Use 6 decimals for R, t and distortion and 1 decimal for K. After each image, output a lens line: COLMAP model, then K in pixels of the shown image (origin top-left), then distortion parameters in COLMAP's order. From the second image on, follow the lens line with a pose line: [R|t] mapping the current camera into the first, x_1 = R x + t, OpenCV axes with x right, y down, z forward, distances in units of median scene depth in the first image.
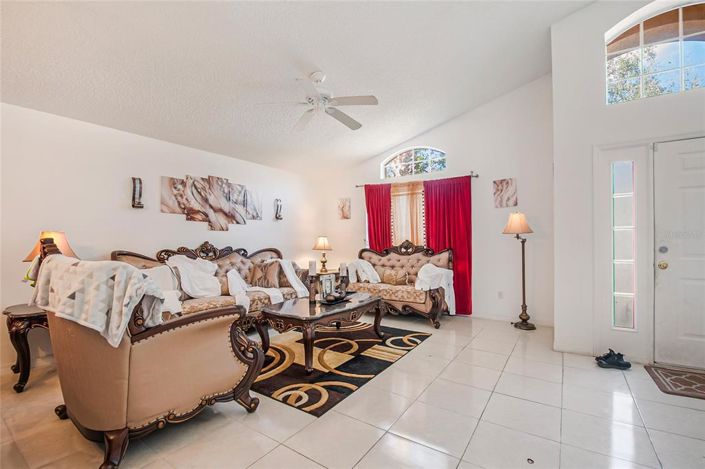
lens RADIAL K [[314.0, 0, 354.9], [0, 314.0, 240.8], [0, 0, 1]] dist [0.000497, -0.000775]
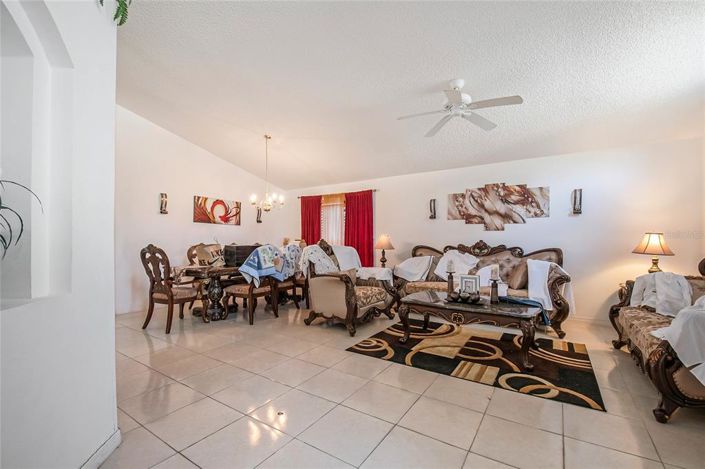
lens RADIAL K [[314.0, 0, 353.6], [0, 314.0, 243.4], [0, 0, 1]] dist [0.000497, -0.000775]
pose [[-0.025527, 0.011218, -0.999611, 0.780970], [0.001329, 0.999937, 0.011188, 0.000177], [0.999673, -0.001043, -0.025540, 0.571603]]
